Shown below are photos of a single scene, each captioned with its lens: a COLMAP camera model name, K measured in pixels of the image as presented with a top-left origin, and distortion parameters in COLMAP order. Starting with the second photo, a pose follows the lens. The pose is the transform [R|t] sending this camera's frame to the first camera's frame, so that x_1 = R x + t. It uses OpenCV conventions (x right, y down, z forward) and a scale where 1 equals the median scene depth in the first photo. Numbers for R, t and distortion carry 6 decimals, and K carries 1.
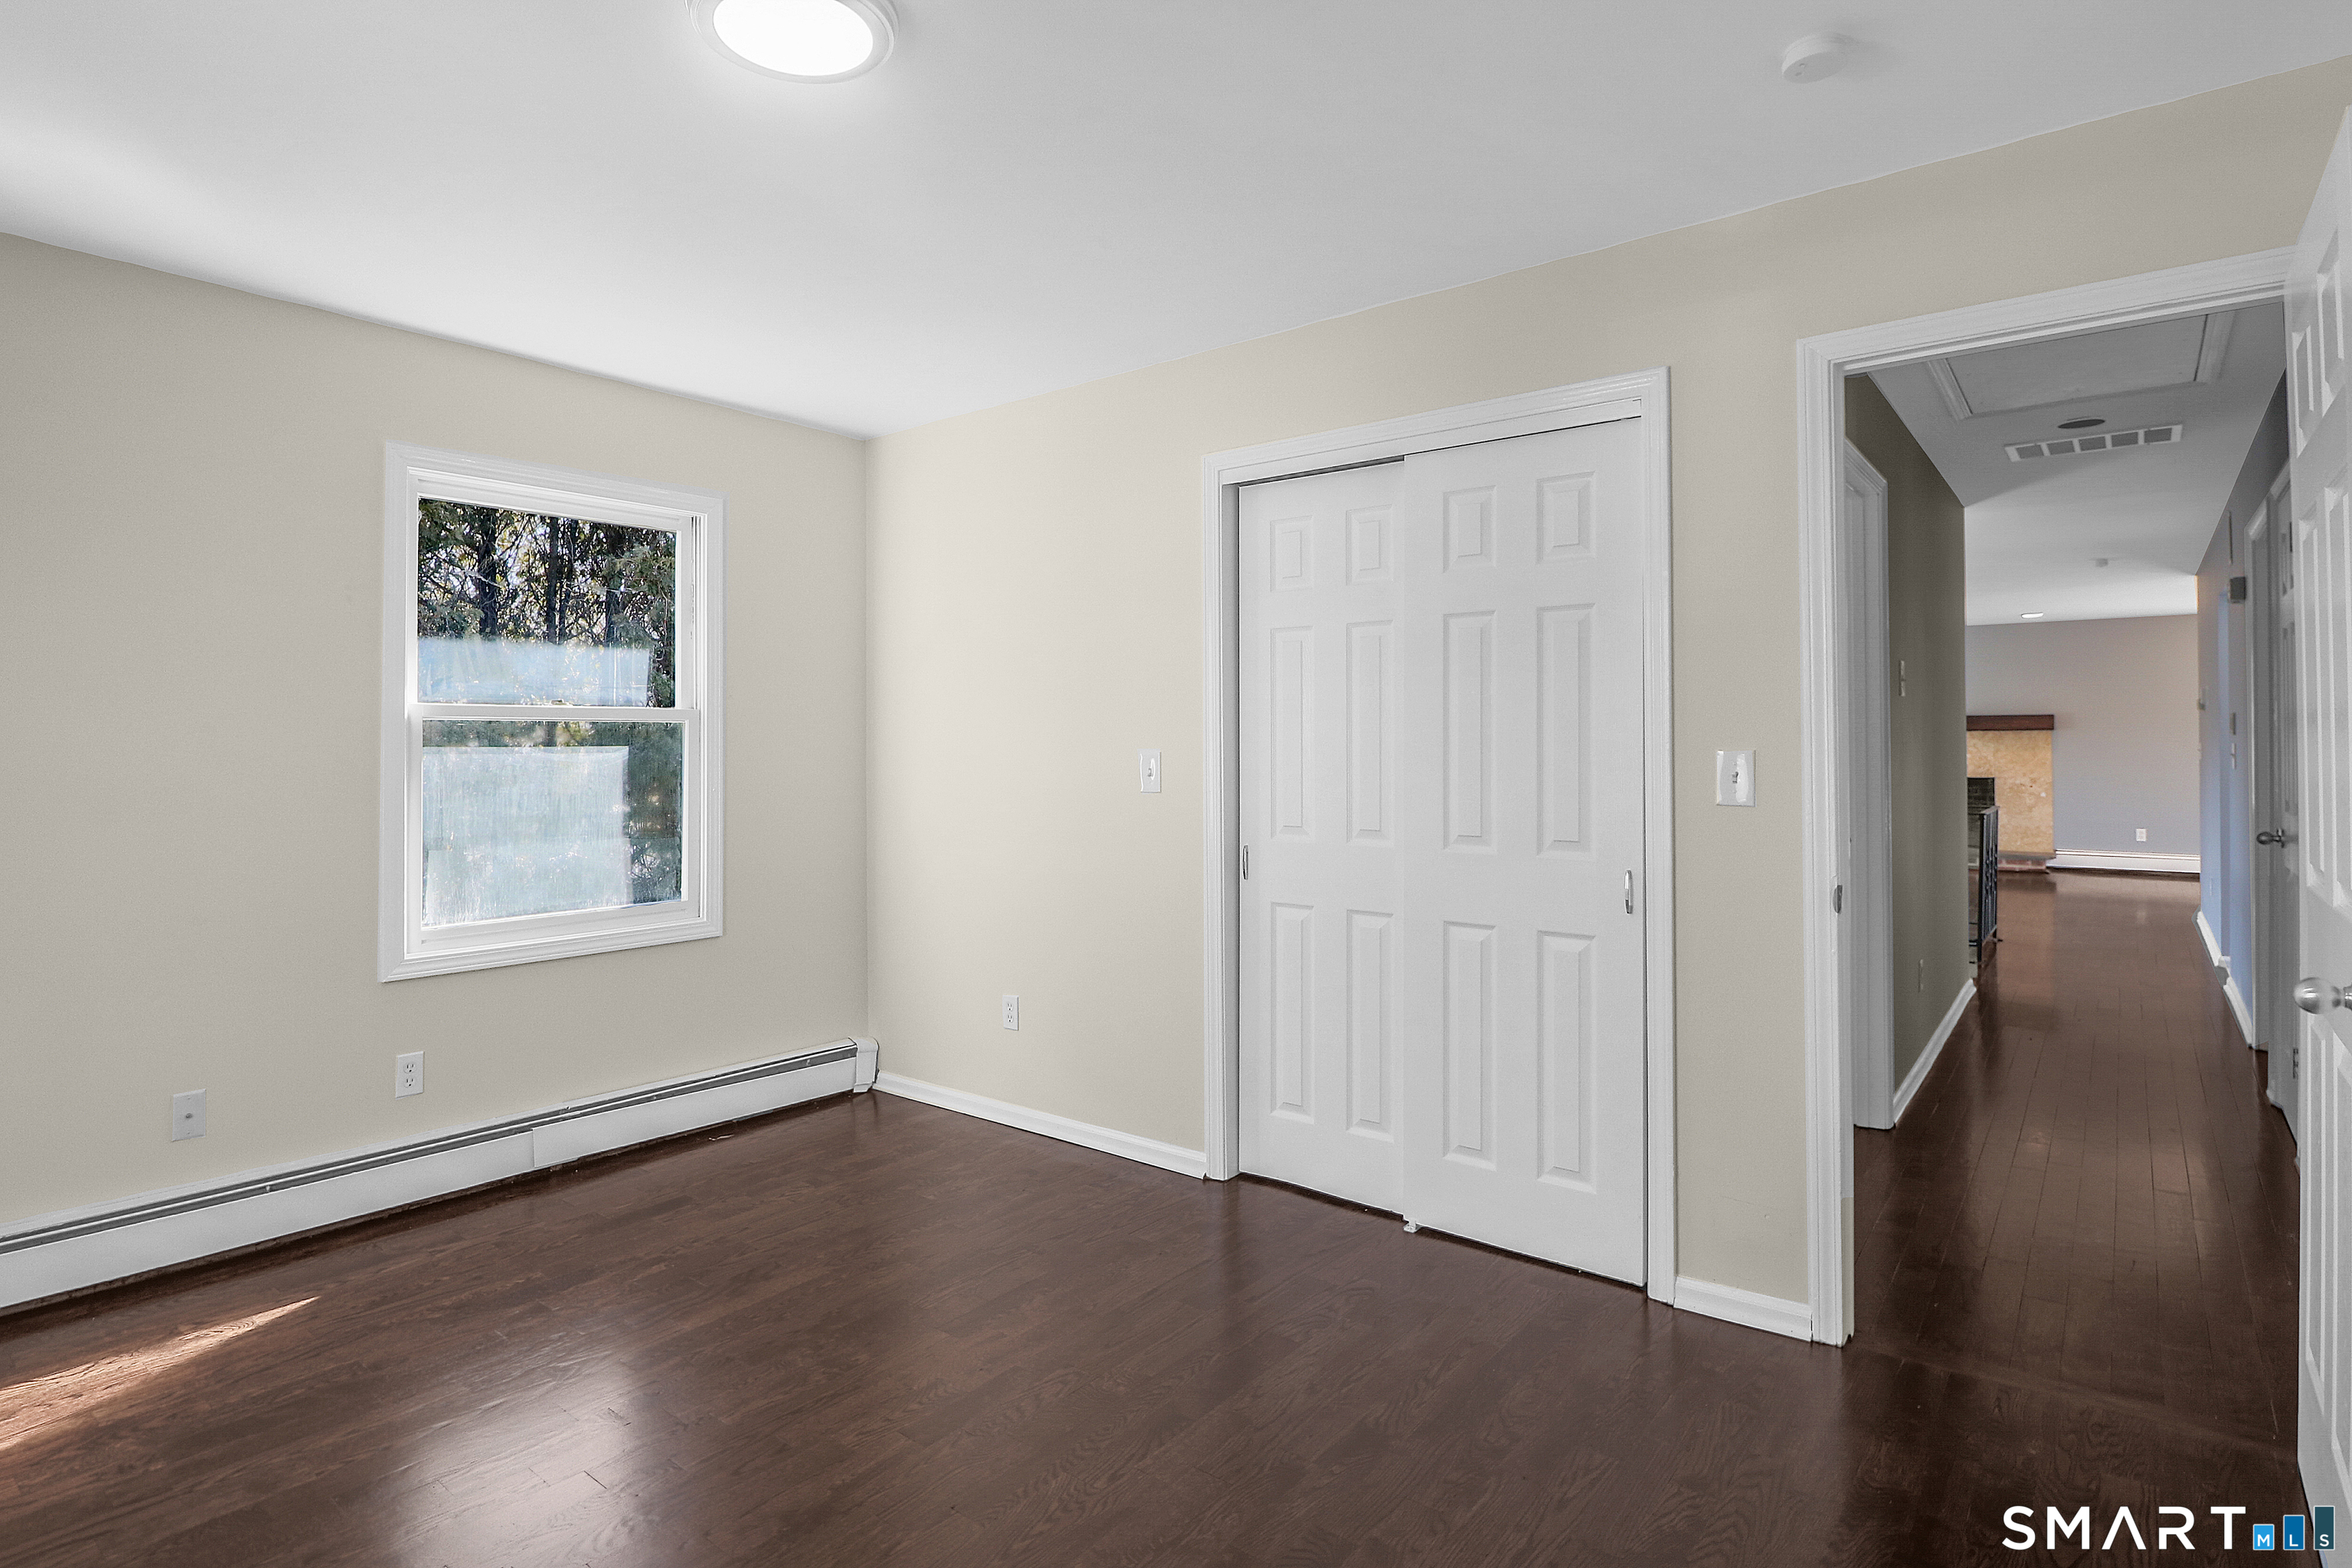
lens RADIAL K [[1207.6, 0, 1164.8], [0, 1207.6, 727.5], [0, 0, 1]] dist [0.001285, -0.014026]
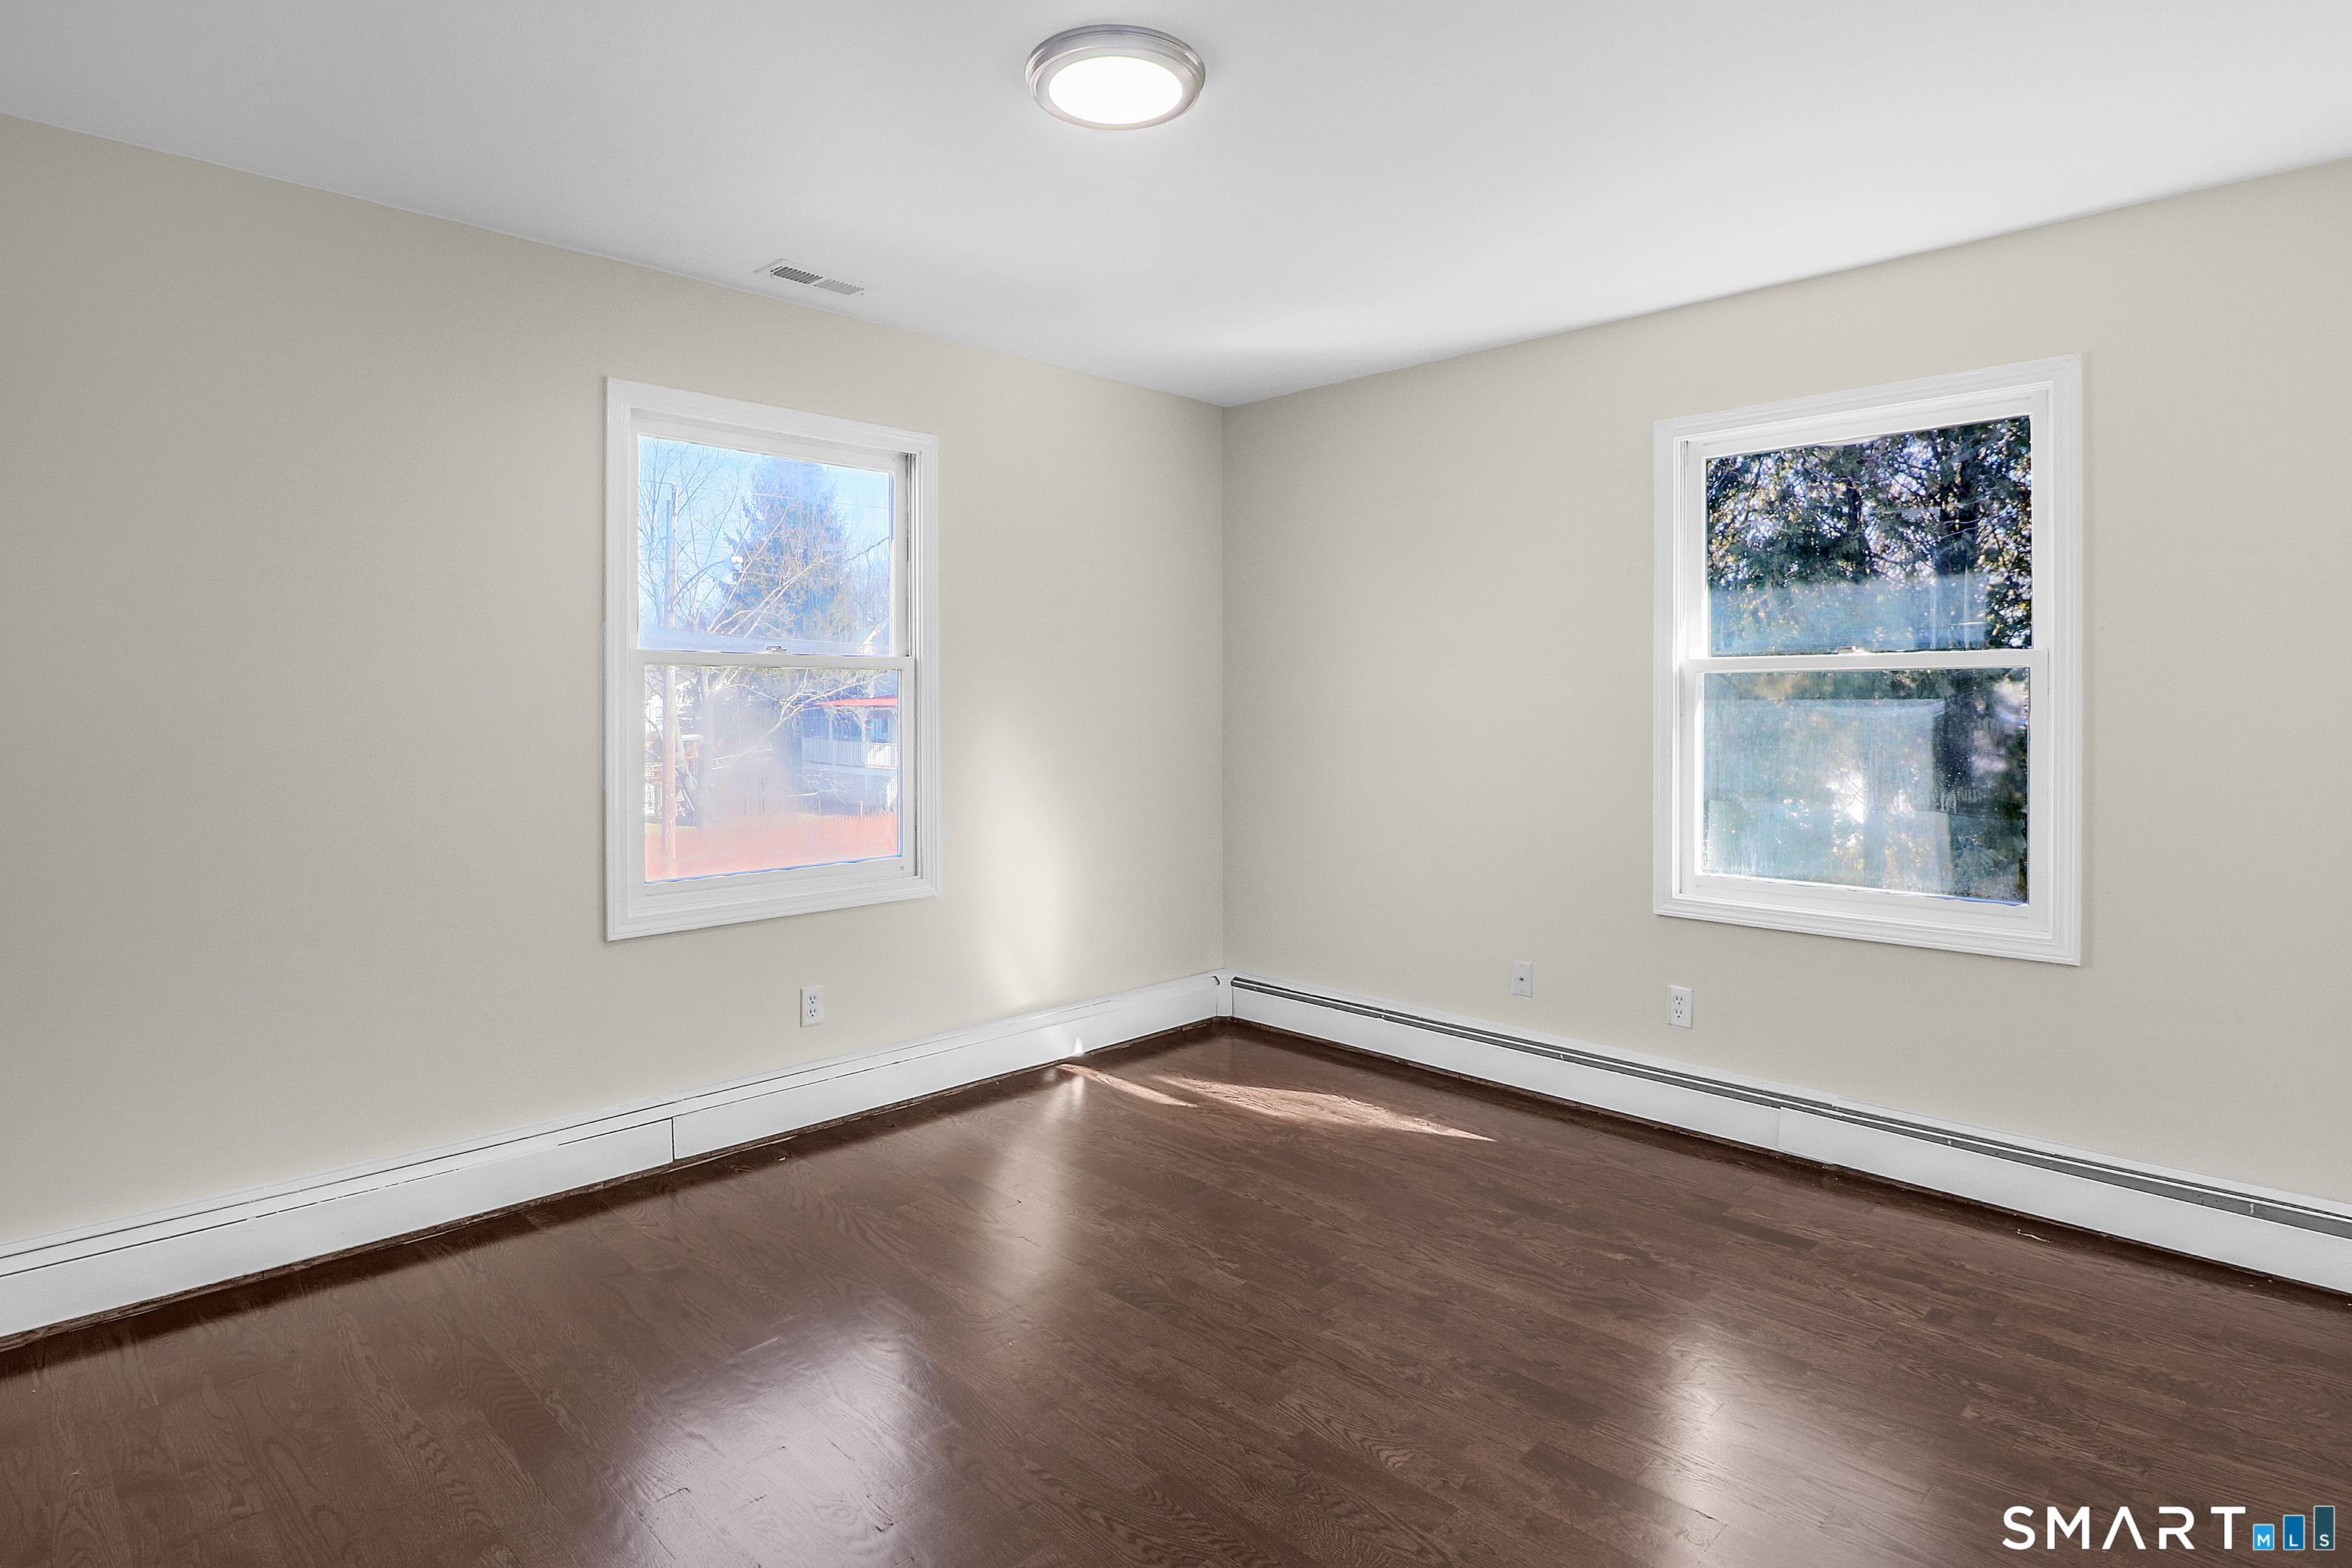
lens RADIAL K [[1207.6, 0, 1164.8], [0, 1207.6, 727.5], [0, 0, 1]] dist [0.001285, -0.014026]
pose [[-0.098012, 0.028852, -0.994767, 0.473854], [0.014366, 0.999517, 0.027575, 0.005655], [0.995082, -0.011588, -0.098379, 0.660529]]
